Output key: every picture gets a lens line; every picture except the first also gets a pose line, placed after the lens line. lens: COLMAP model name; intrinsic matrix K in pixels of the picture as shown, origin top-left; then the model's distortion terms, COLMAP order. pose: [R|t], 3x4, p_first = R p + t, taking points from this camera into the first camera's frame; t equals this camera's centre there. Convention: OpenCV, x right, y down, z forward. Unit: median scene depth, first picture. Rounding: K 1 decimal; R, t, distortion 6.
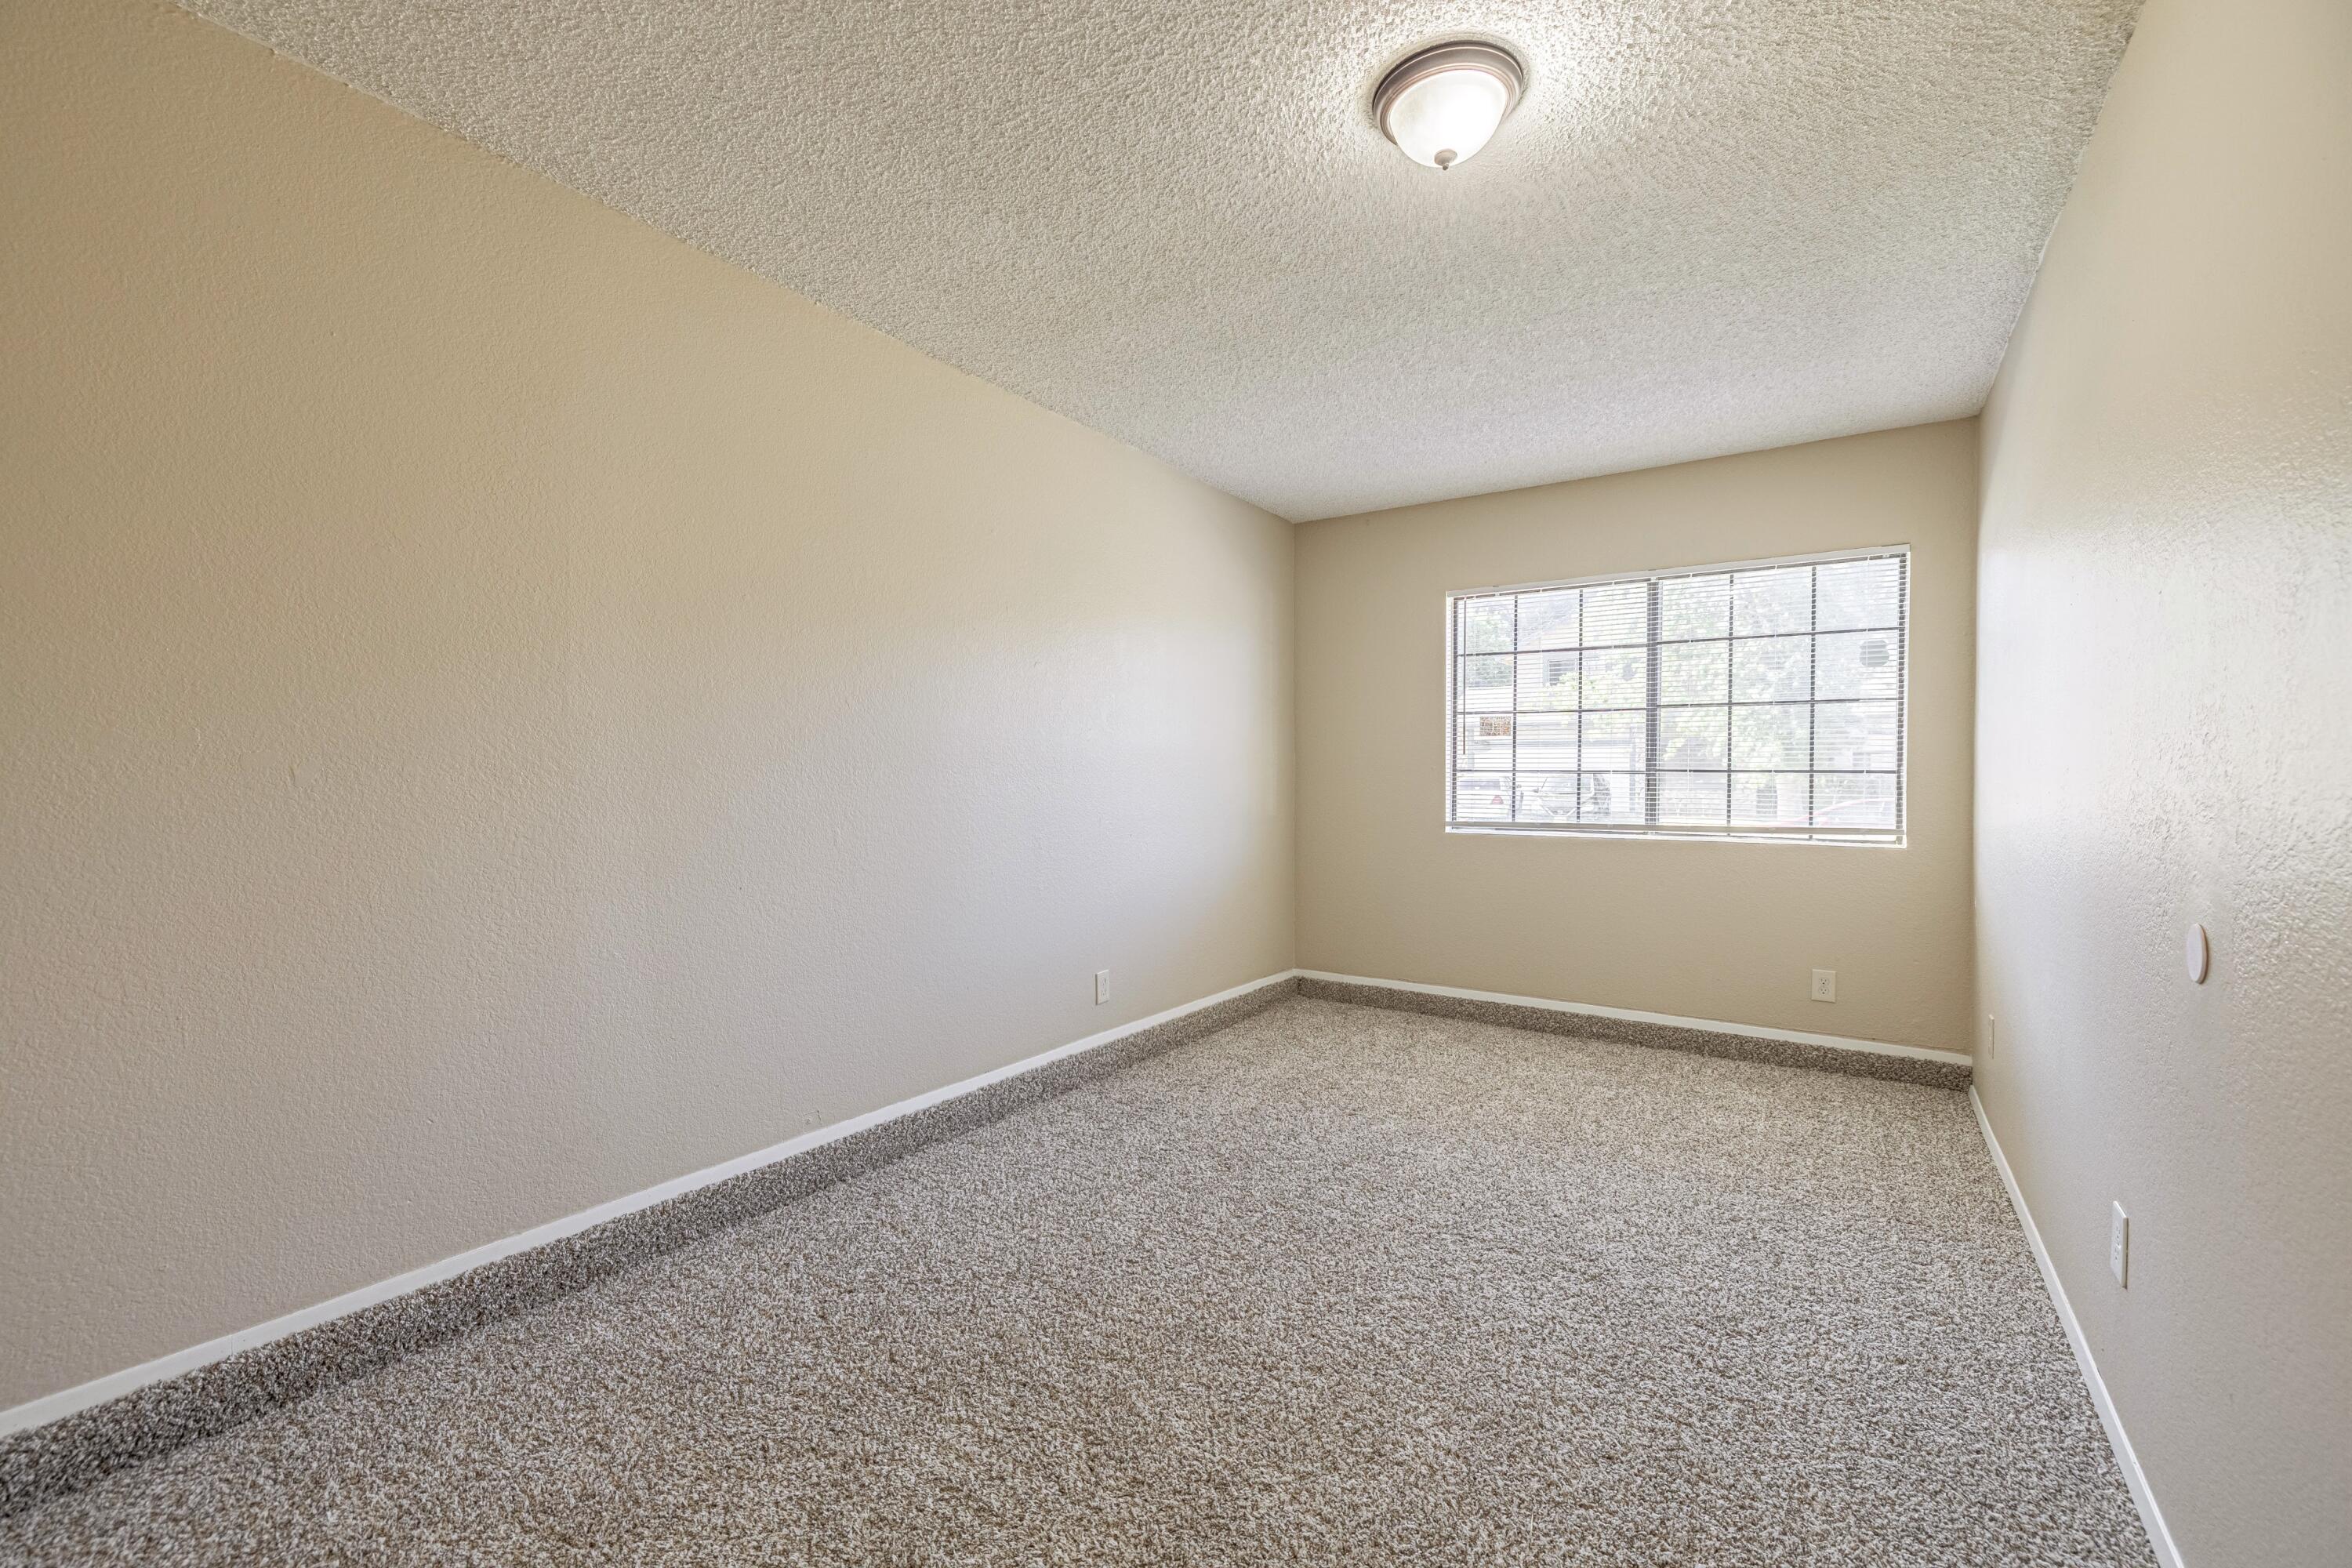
lens RADIAL K [[923.2, 0, 1188.4], [0, 923.2, 787.8], [0, 0, 1]] dist [-0.009546, 0.000024]
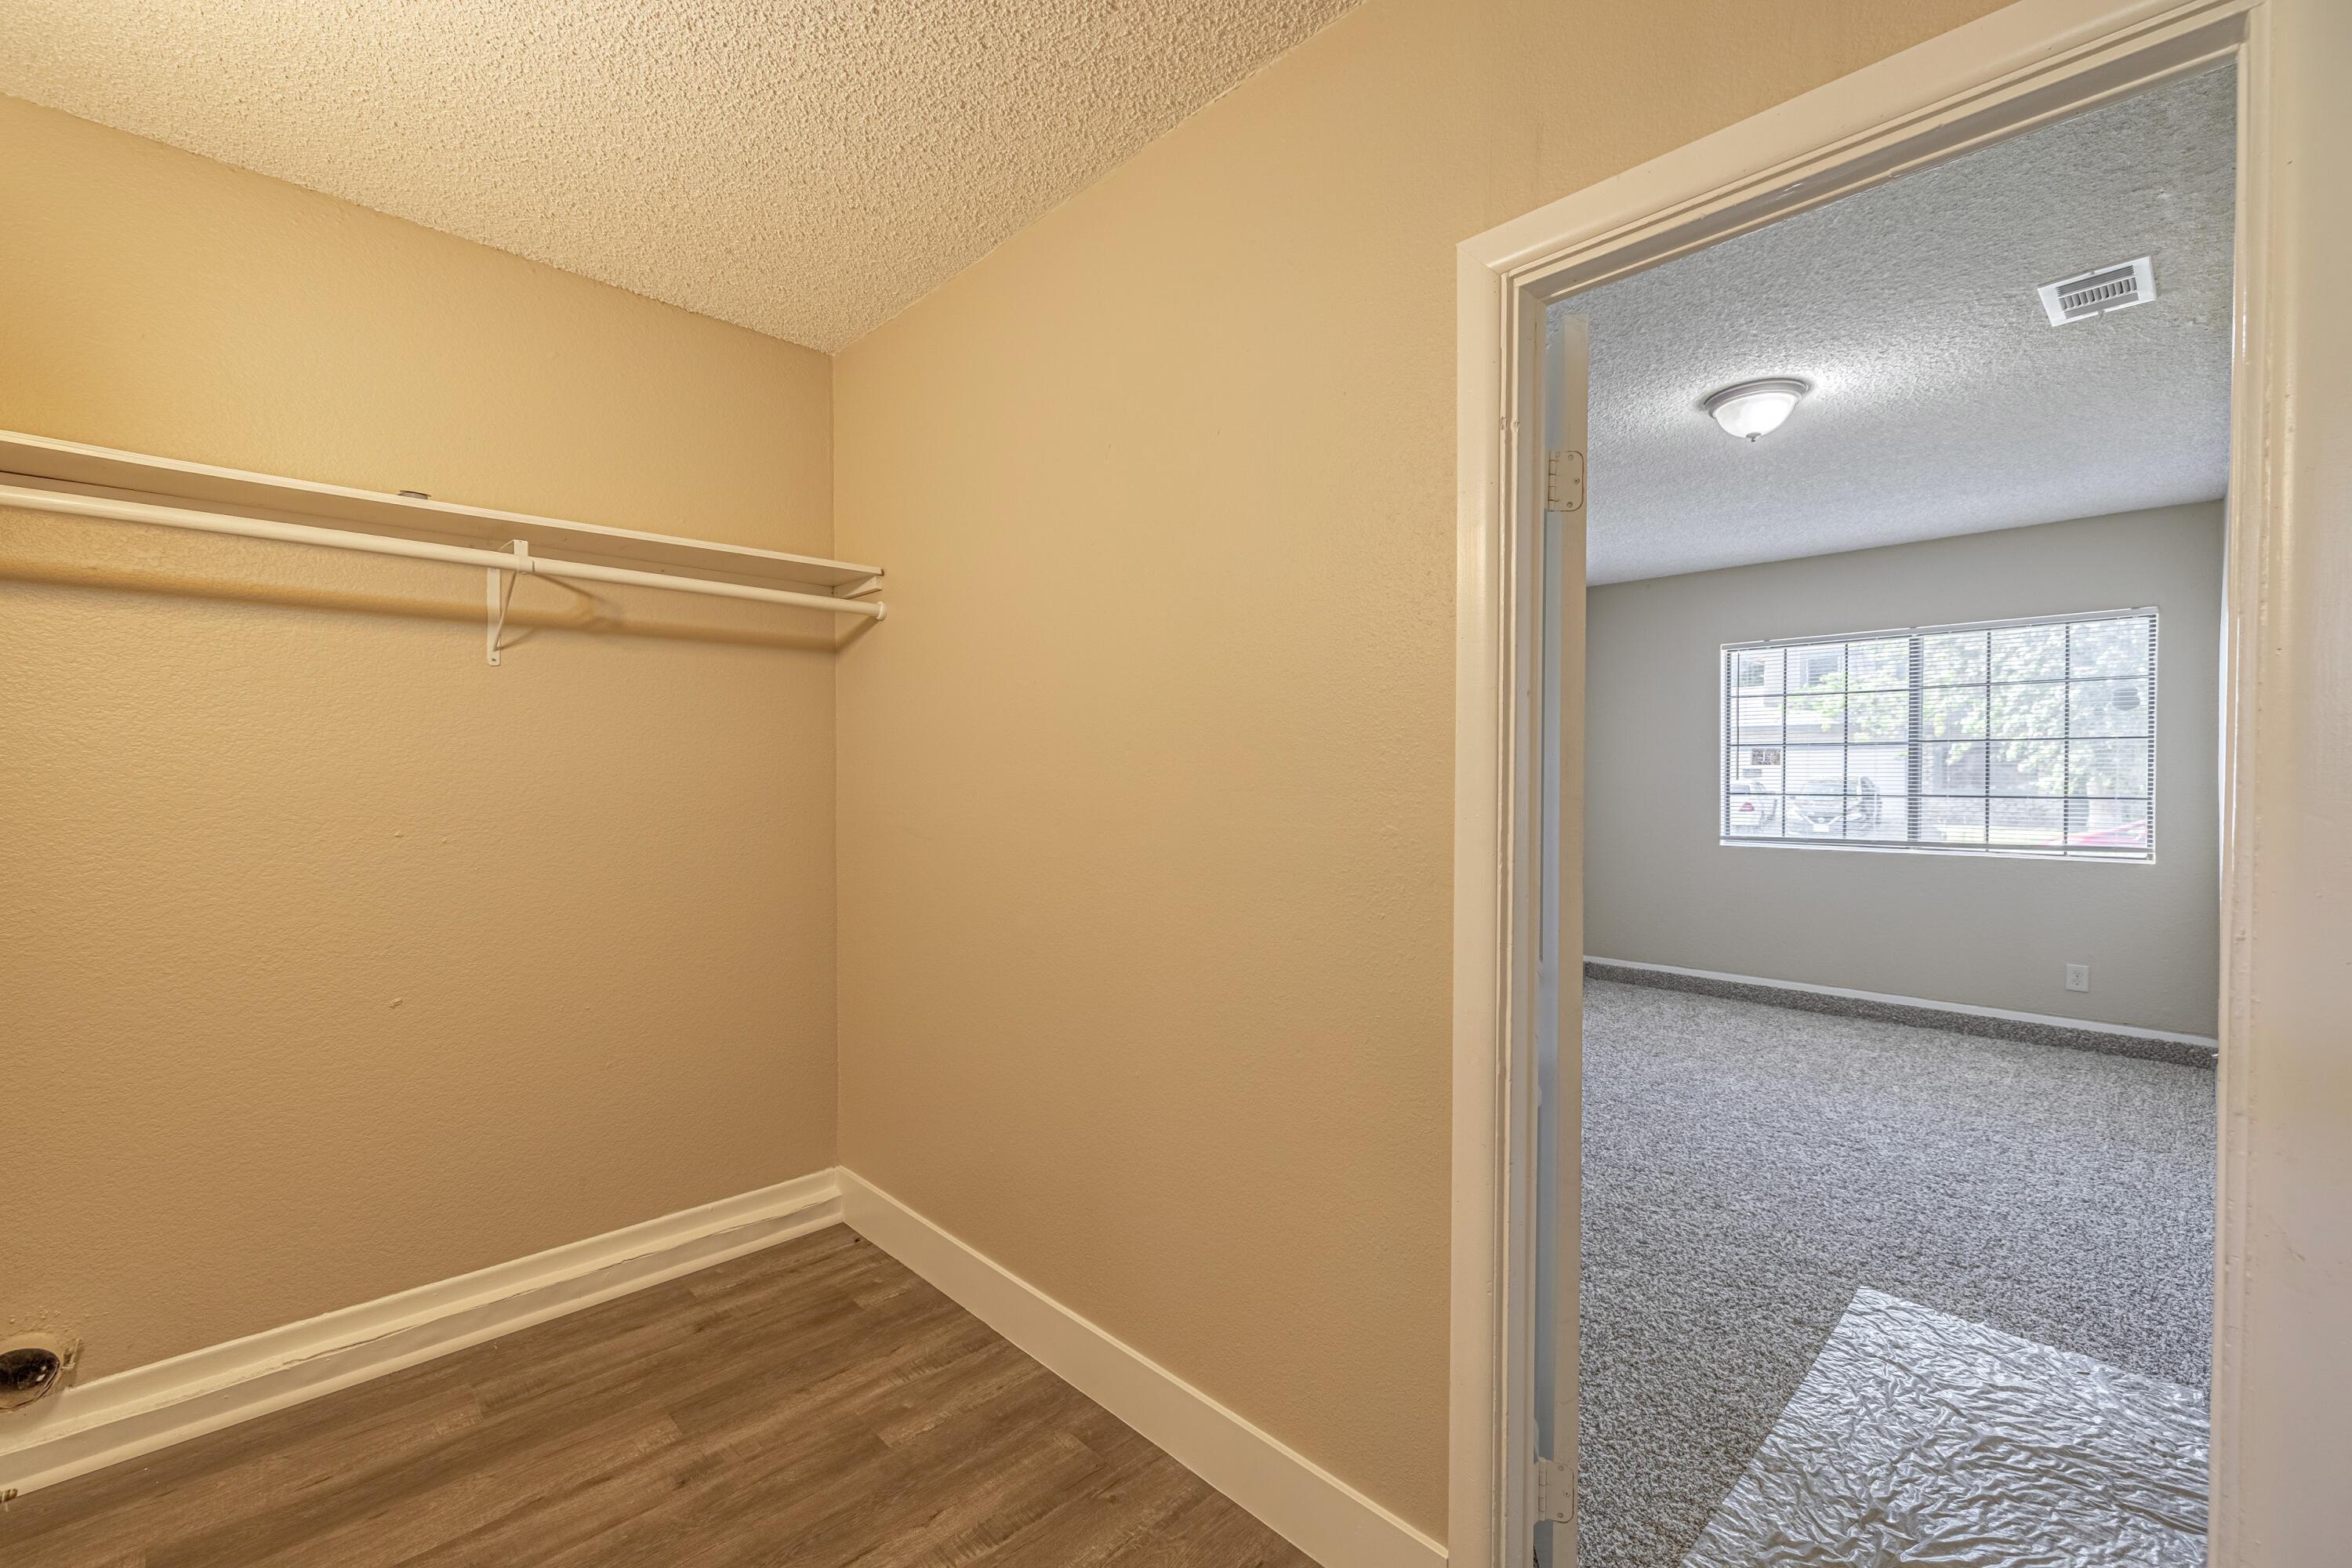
lens RADIAL K [[972.8, 0, 1158.2], [0, 972.8, 786.8], [0, 0, 1]] dist [-0.003107, -0.000473]
pose [[0.977257, -0.002275, -0.212047, -0.201293], [0.002279, 0.999997, -0.000224, -0.034544], [0.212047, -0.000264, 0.977259, -0.470168]]
